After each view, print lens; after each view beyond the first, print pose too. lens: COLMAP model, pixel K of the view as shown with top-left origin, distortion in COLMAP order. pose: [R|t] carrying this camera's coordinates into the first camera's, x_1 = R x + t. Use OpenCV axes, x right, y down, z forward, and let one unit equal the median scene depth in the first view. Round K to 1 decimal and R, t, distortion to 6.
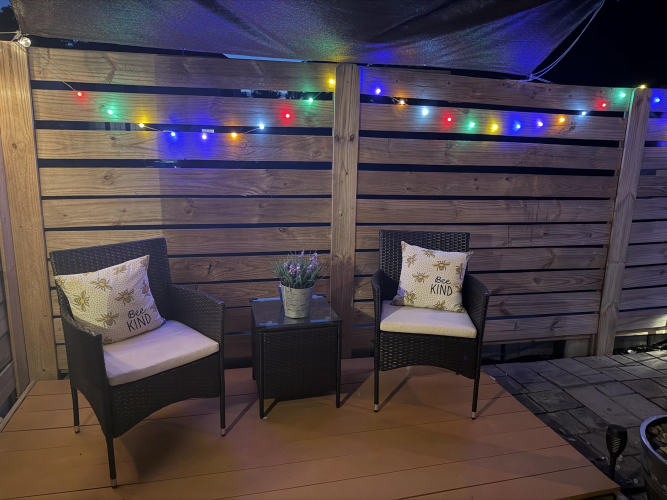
lens RADIAL K [[471.1, 0, 335.3], [0, 471.1, 248.2], [0, 0, 1]] dist [0.004391, 0.001713]
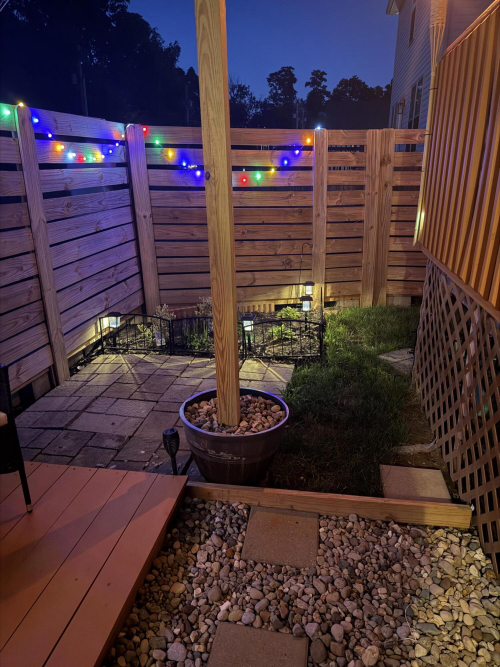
lens RADIAL K [[471.1, 0, 250.0], [0, 471.1, 333.5], [0, 0, 1]] dist [0.004391, 0.001713]
pose [[0.412902, -0.321427, 0.852172, -0.114850], [0.217719, 0.943362, 0.250332, -0.042717], [-0.884370, 0.082172, 0.459497, 0.186756]]
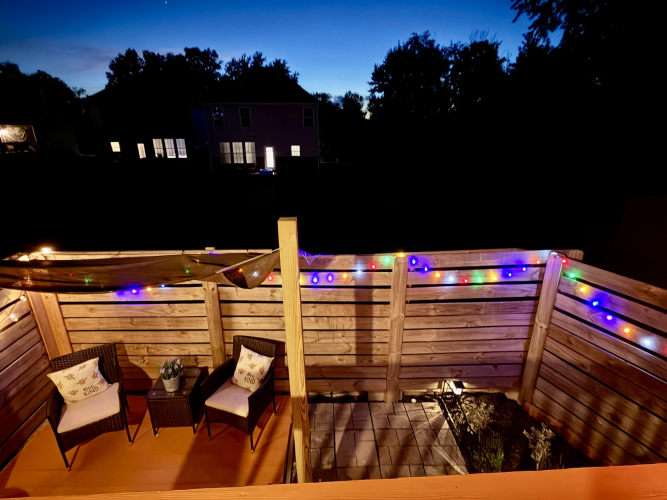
lens RADIAL K [[322.9, 0, 333.5], [0, 322.9, 250.0], [0, 0, 1]] dist [-0.001316, -0.000287]
pose [[0.978177, 0.046669, -0.202462, 0.640750], [-0.024391, 0.993502, 0.111168, -0.464899], [0.206335, -0.103804, 0.972960, -0.081959]]
